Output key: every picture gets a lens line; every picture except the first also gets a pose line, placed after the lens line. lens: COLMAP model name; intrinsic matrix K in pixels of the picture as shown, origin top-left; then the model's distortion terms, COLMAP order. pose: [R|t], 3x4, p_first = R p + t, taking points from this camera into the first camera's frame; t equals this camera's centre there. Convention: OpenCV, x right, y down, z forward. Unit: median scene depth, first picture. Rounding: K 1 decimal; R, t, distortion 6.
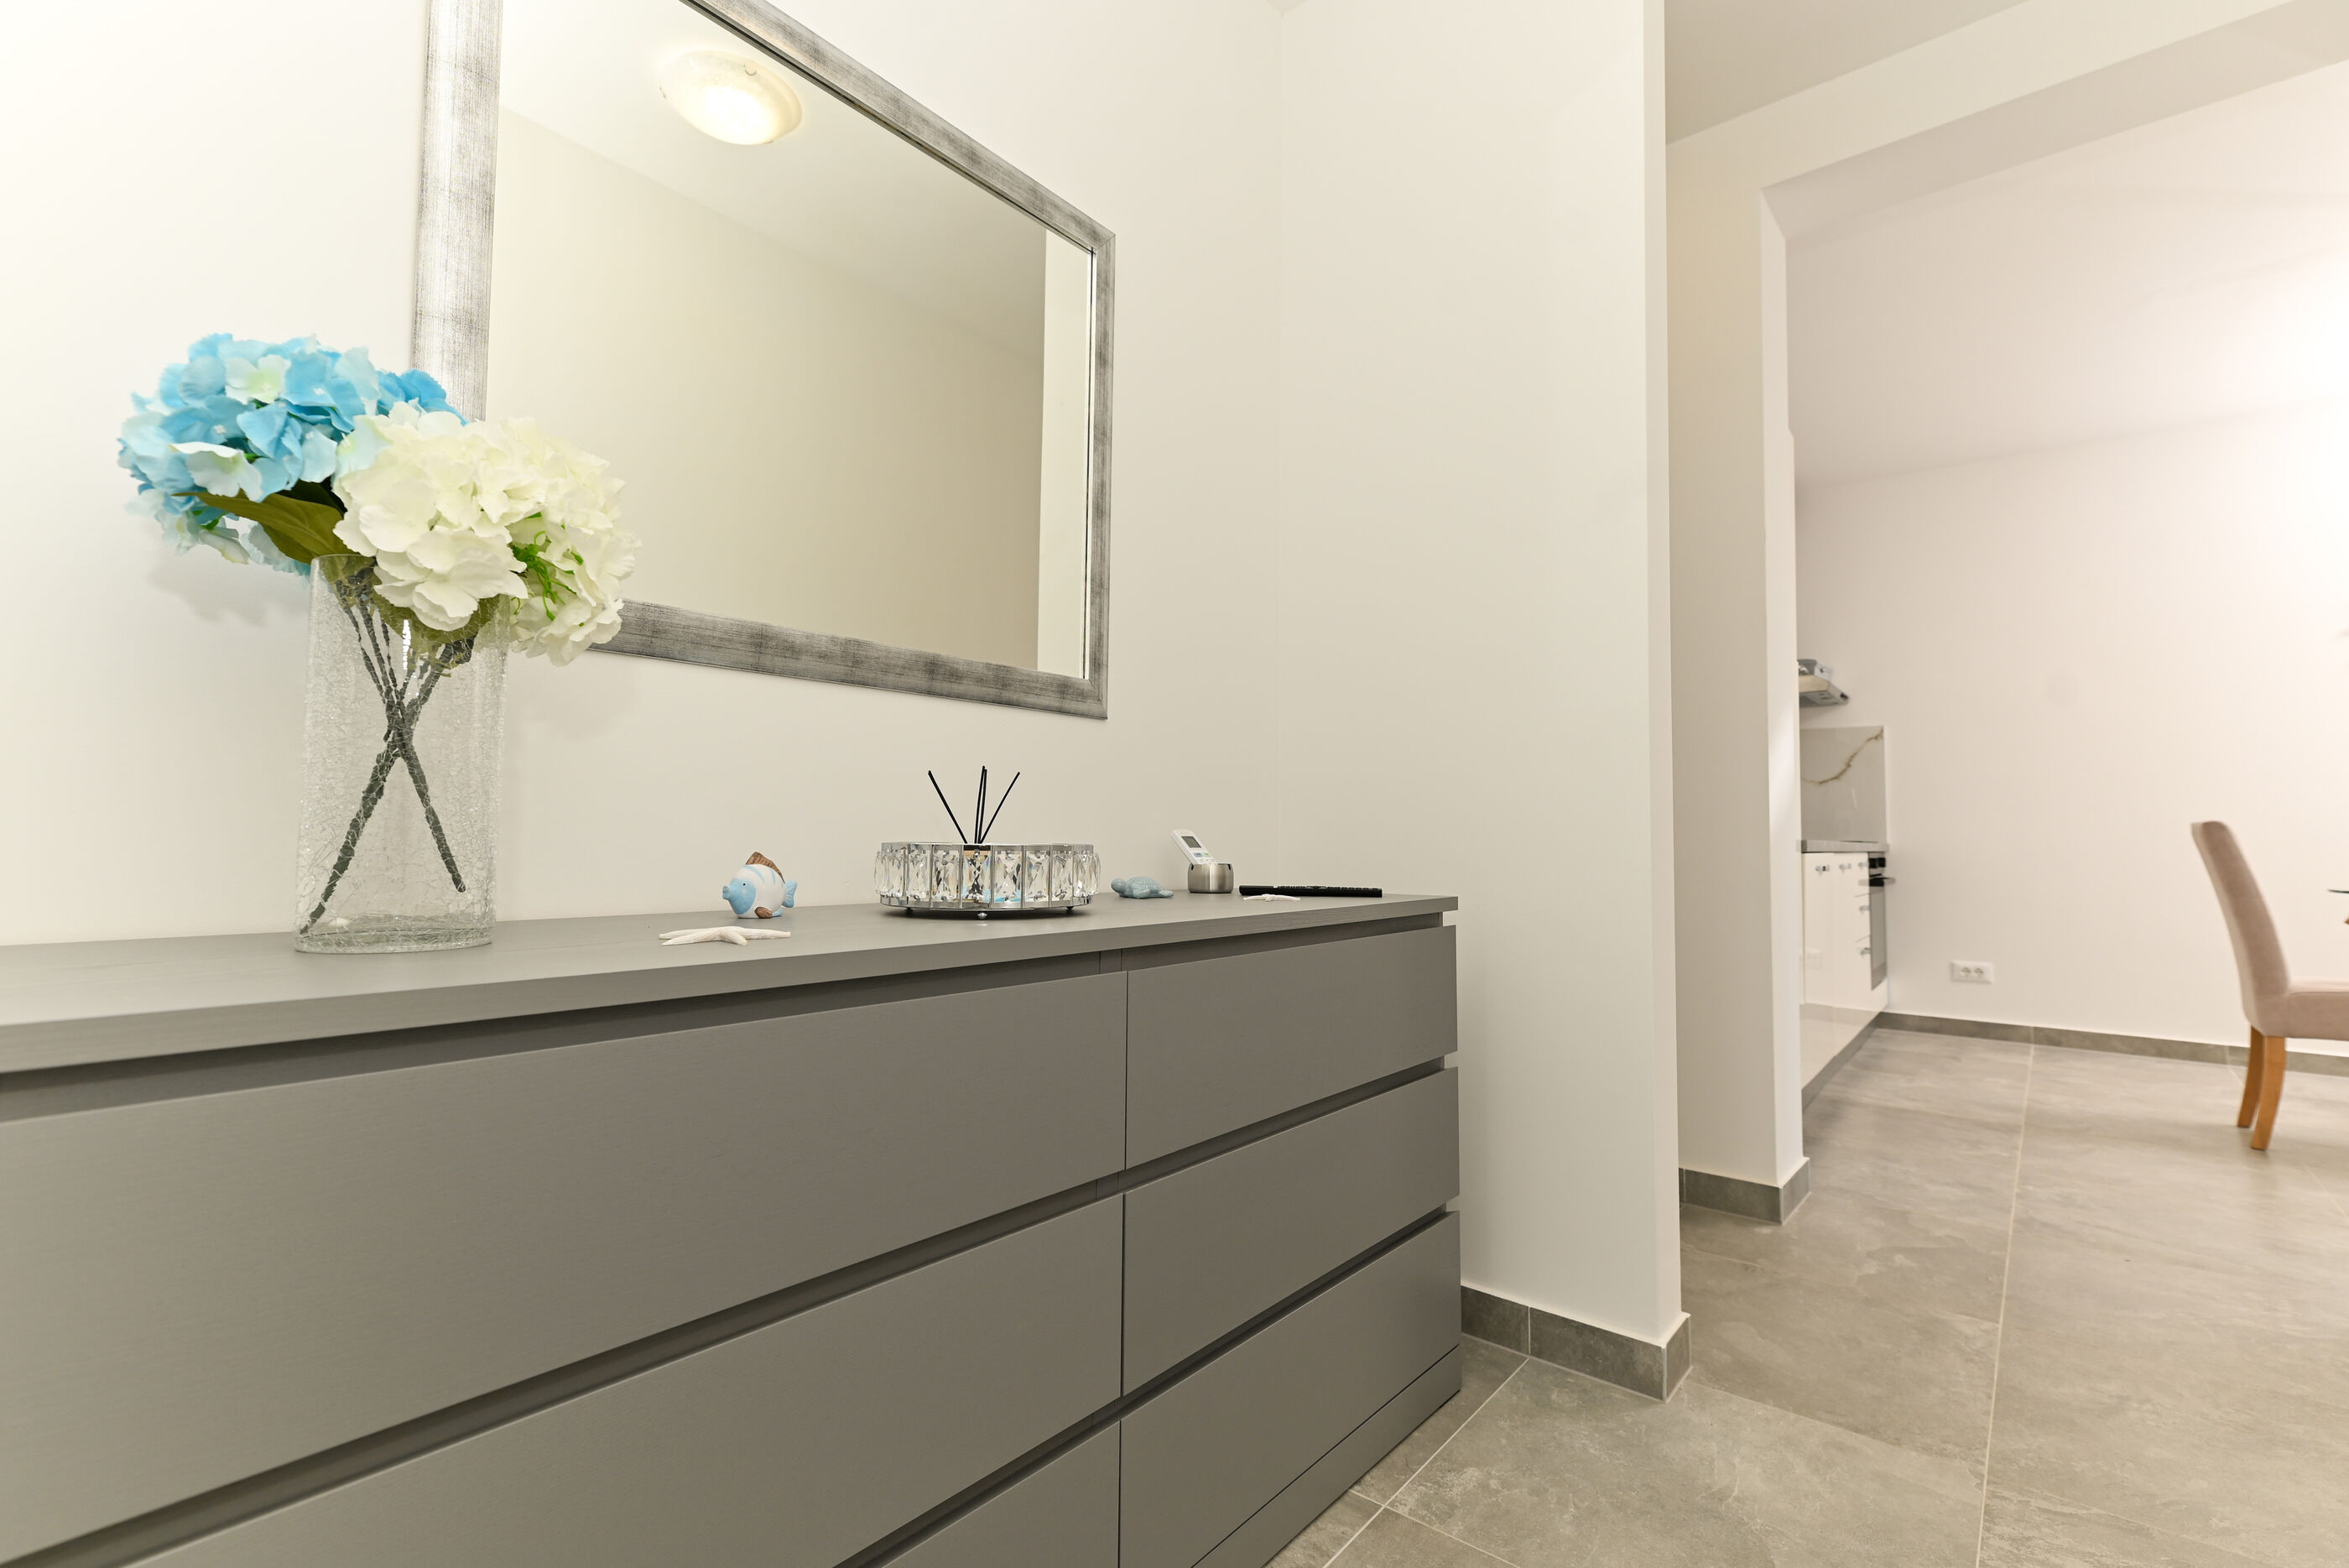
lens RADIAL K [[1033.8, 0, 1174.5], [0, 1033.8, 784.0], [0, 0, 1]] dist [-0.000027, 0.000036]
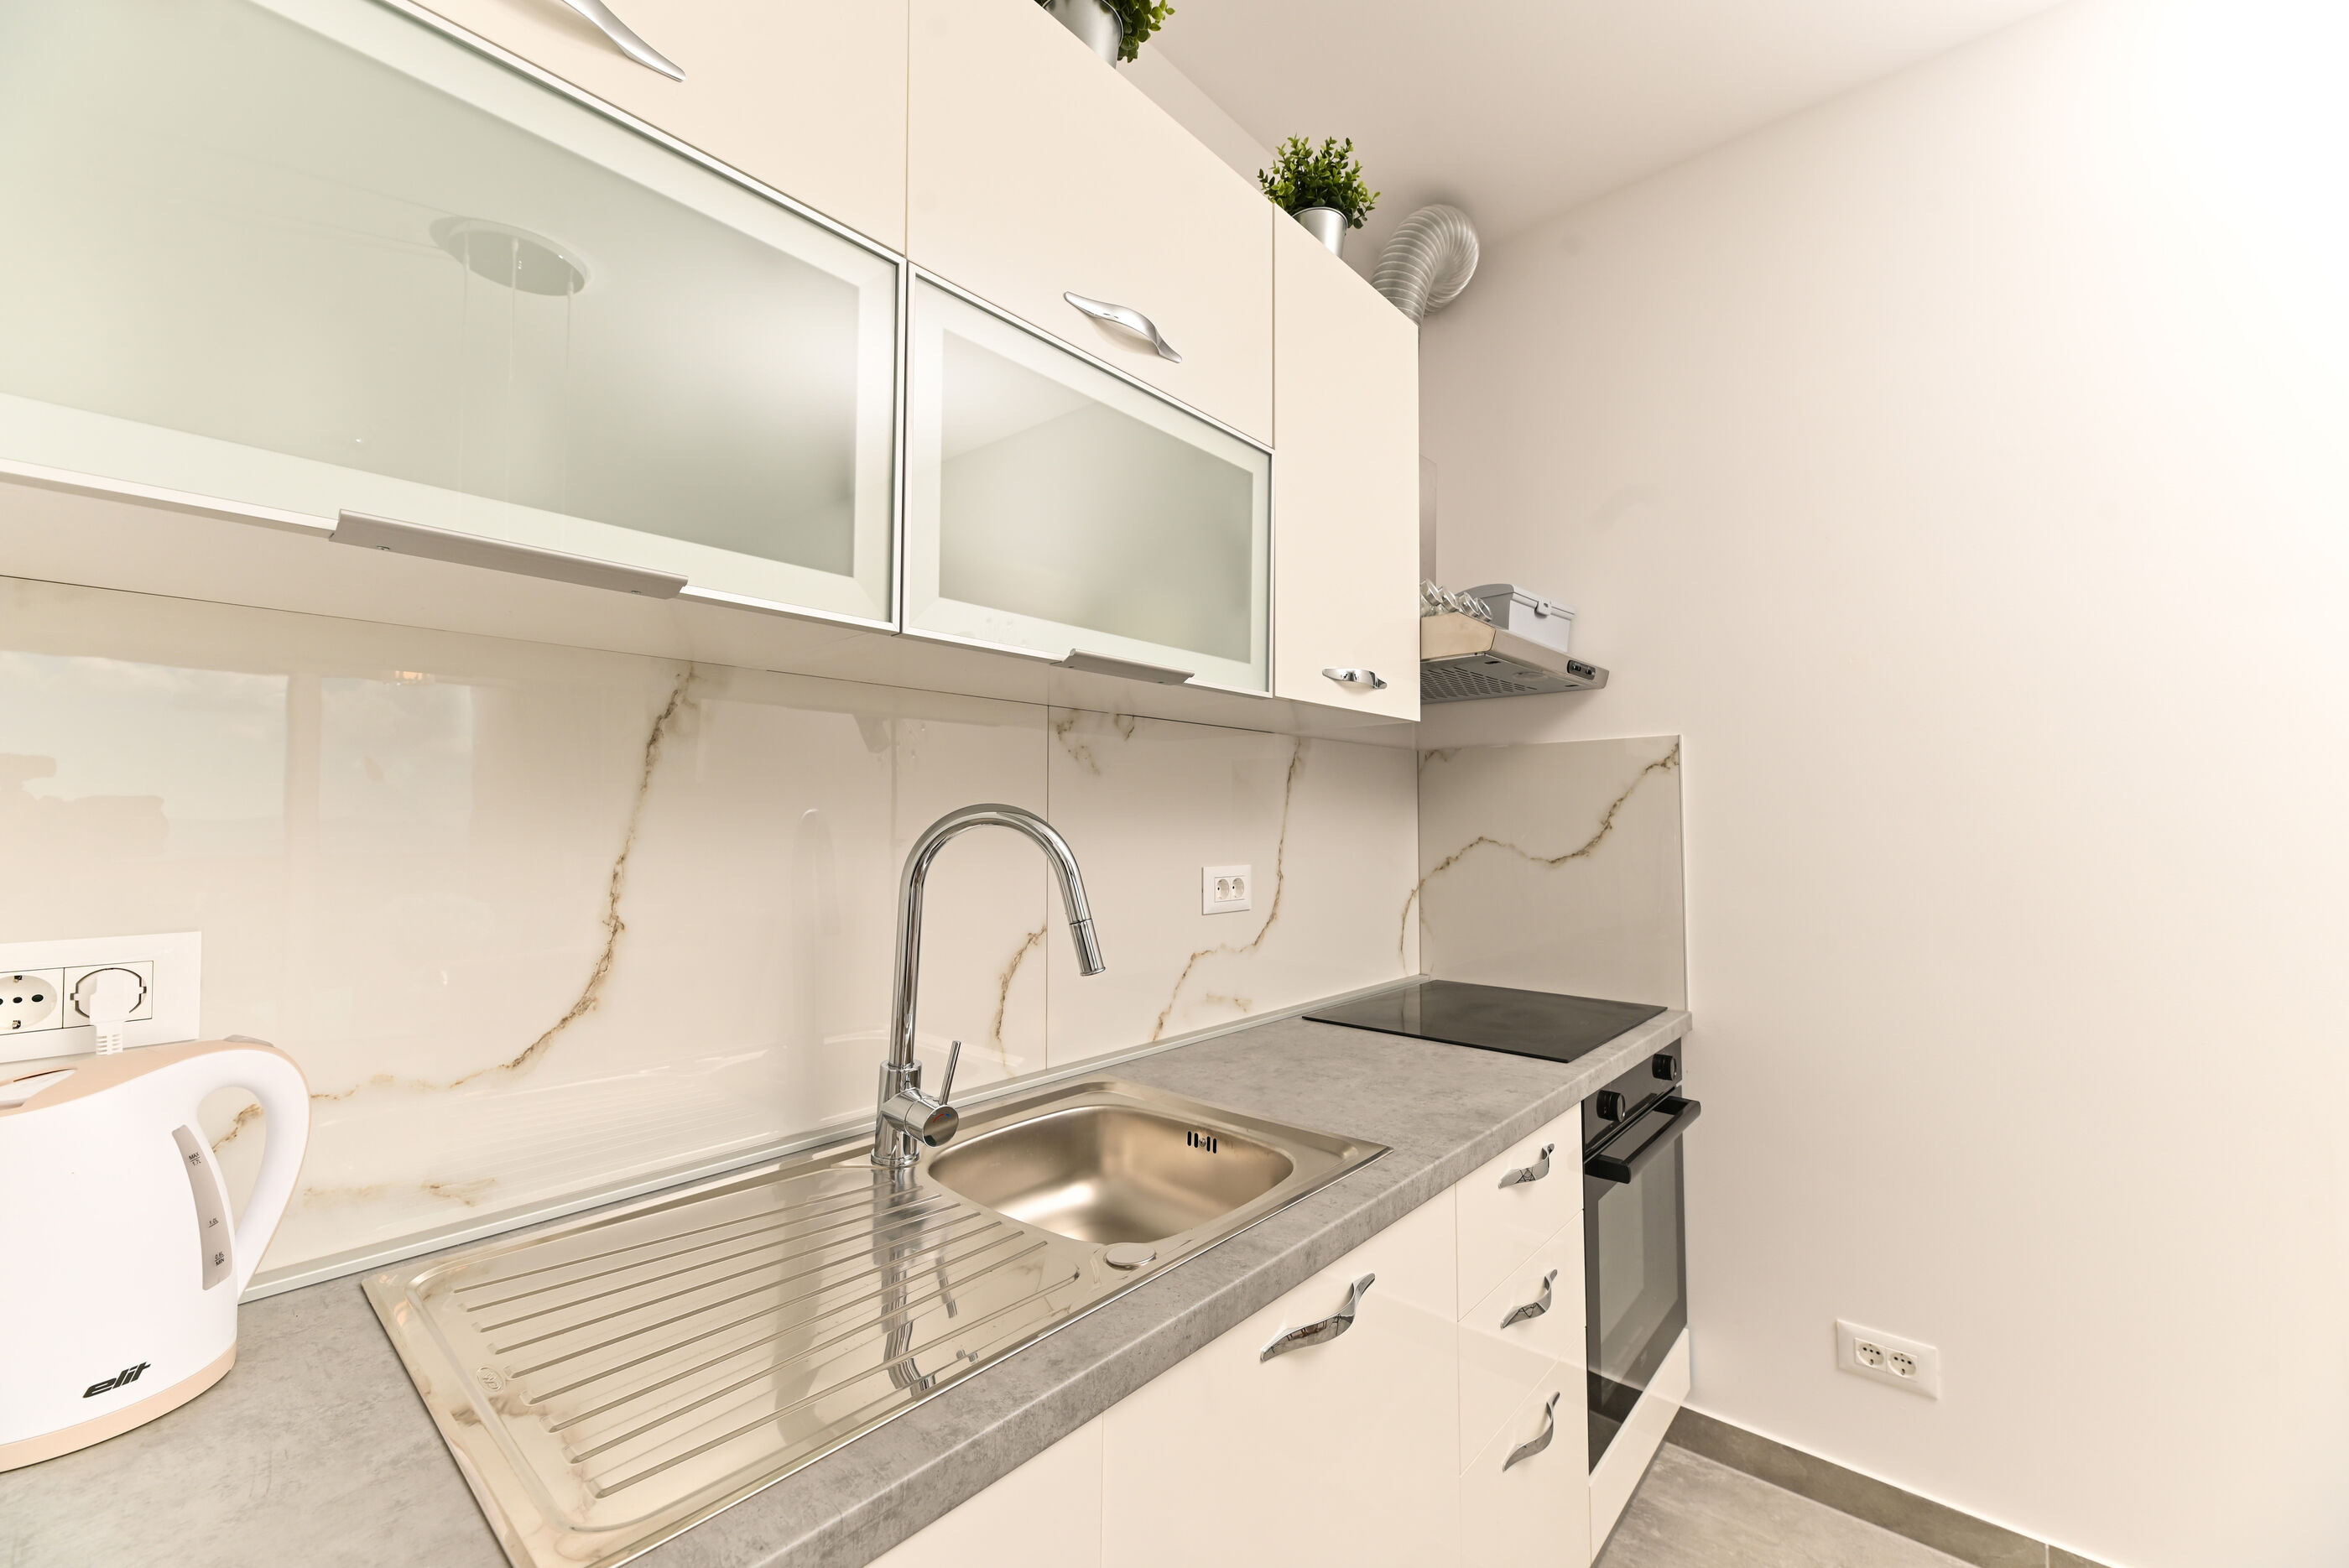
lens RADIAL K [[926.0, 0, 1174.5], [0, 926.0, 784.0], [0, 0, 1]] dist [0.001281, -0.000101]
pose [[0.999278, -0.014895, -0.034944, 0.498988], [0.015076, 0.999874, 0.004930, -0.042340], [0.034866, -0.005453, 0.999377, 0.617881]]
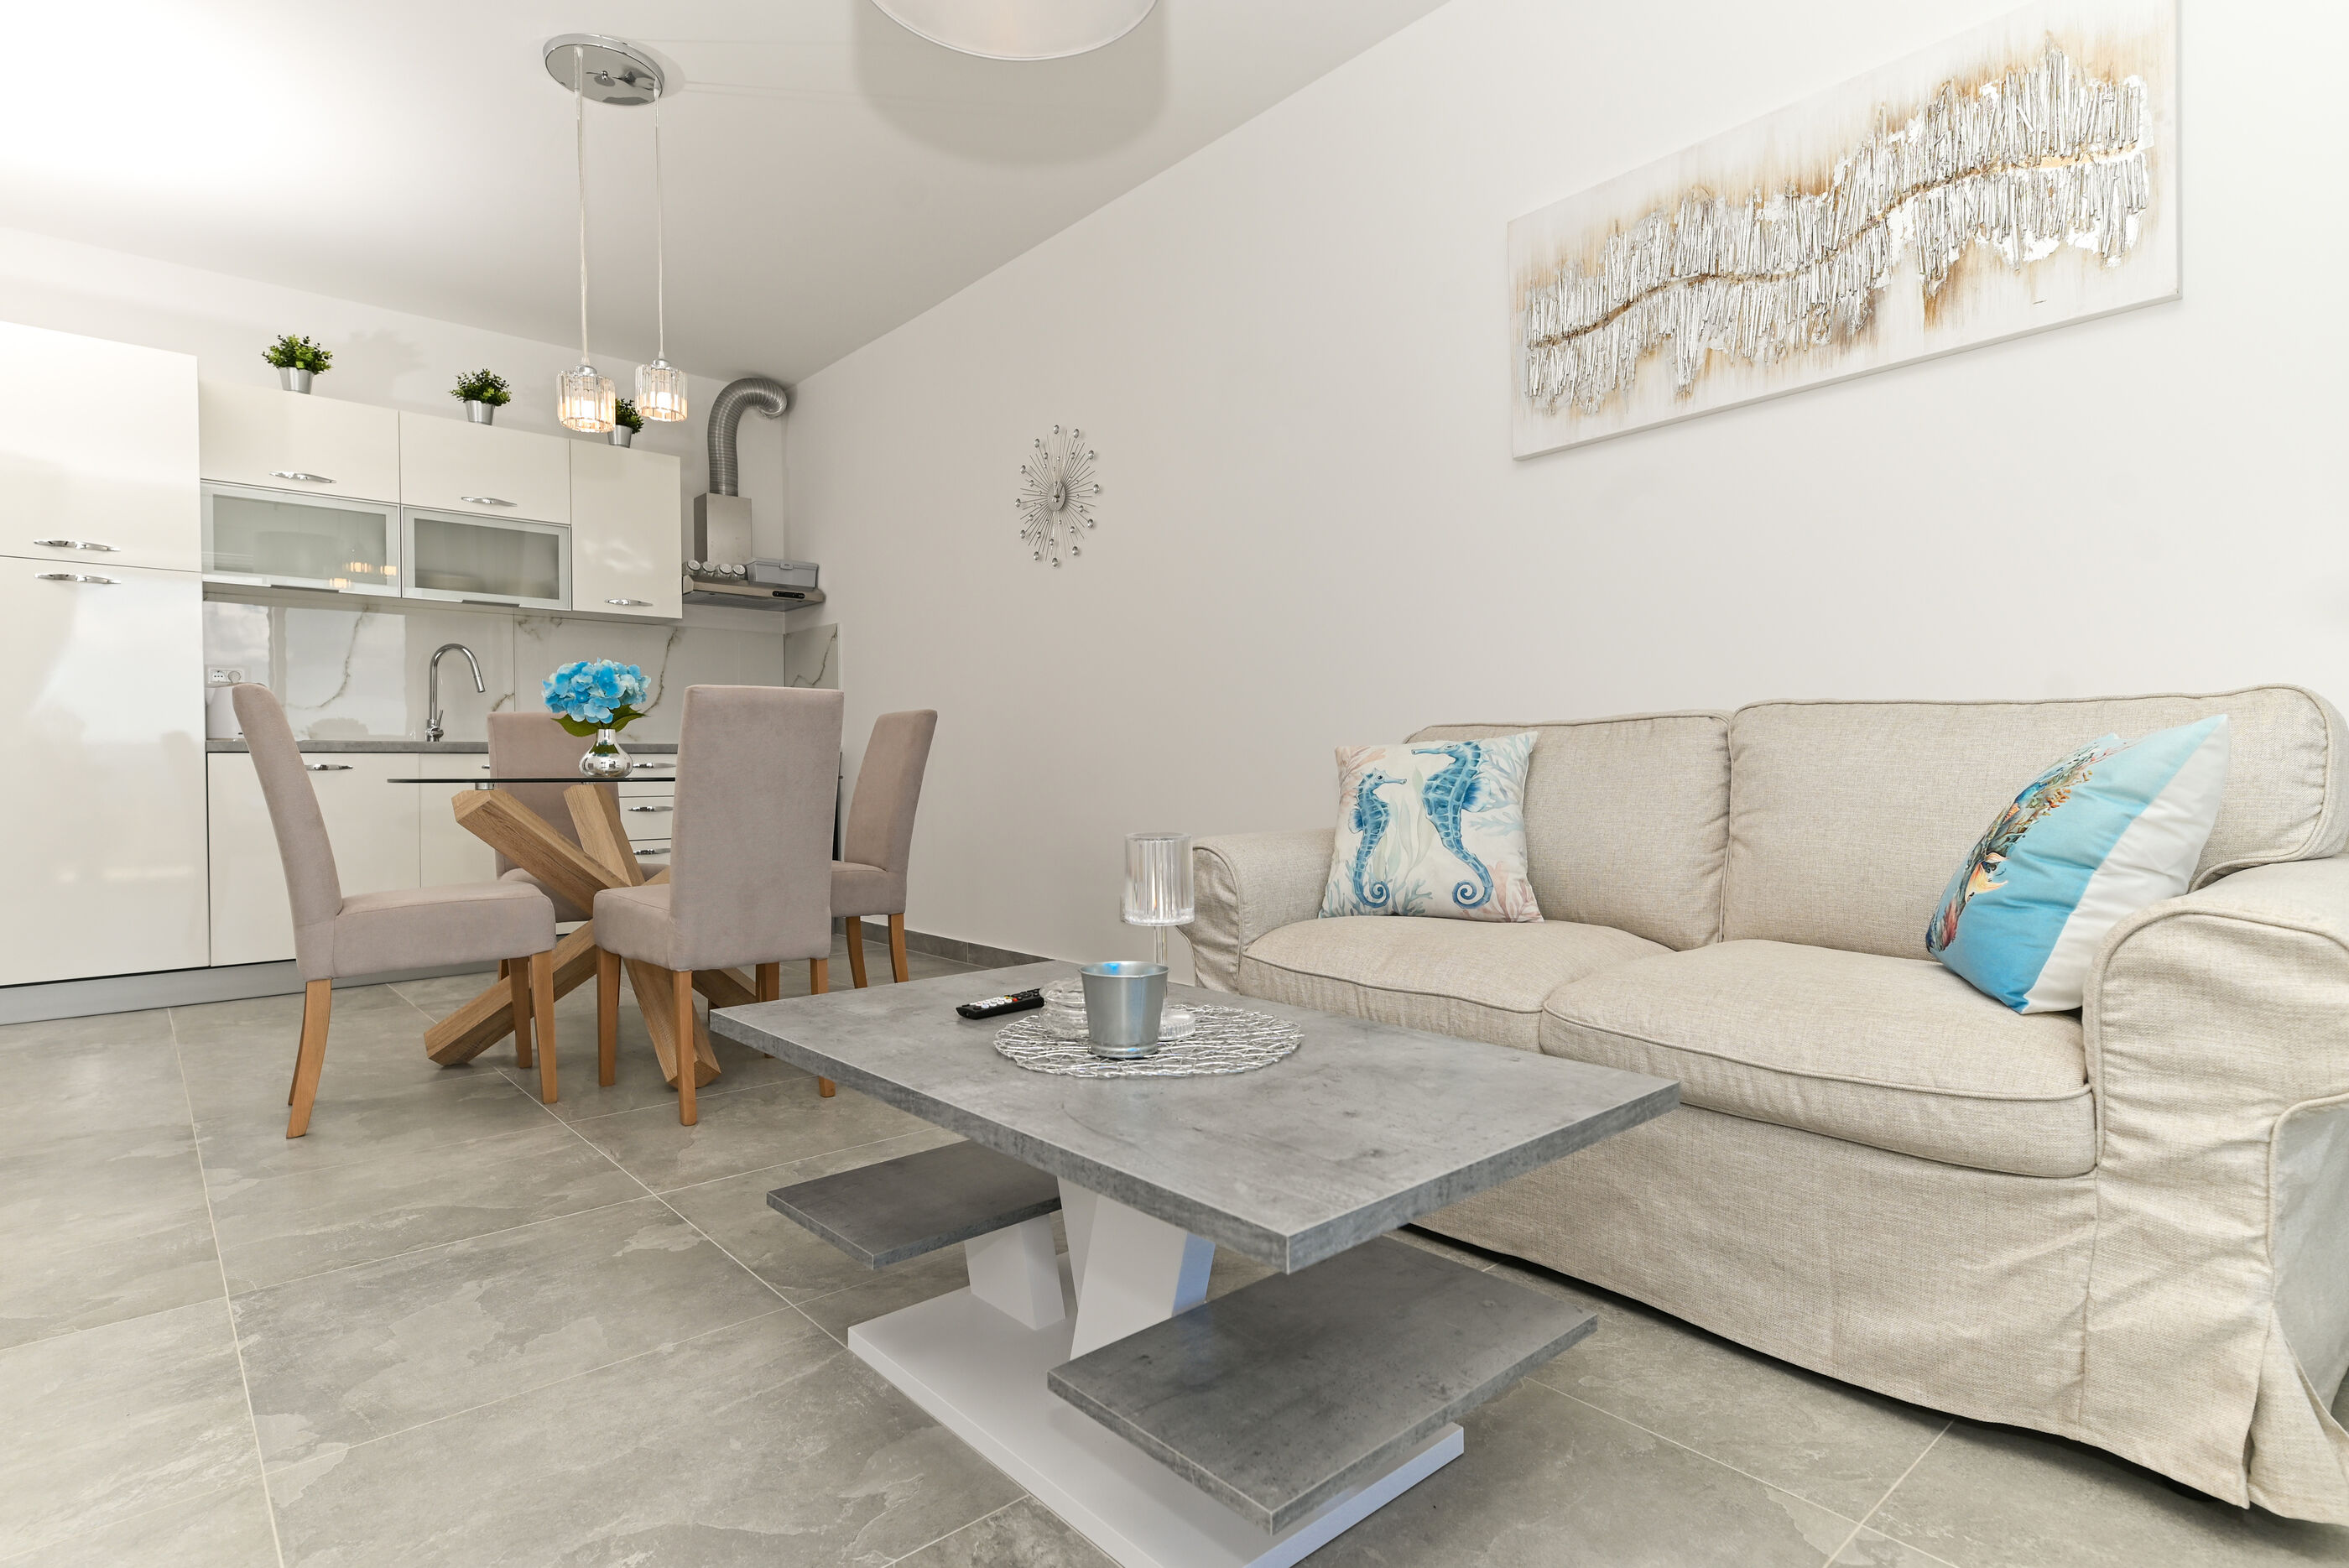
lens RADIAL K [[1188.8, 0, 1187.0], [0, 1188.8, 780.0], [0, 0, 1]] dist [0.014631, 0.000833]
pose [[0.989540, -0.019417, -0.142945, 1.198943], [0.027729, 0.998024, 0.056389, 0.037932], [0.141567, -0.059763, 0.988123, -0.072795]]
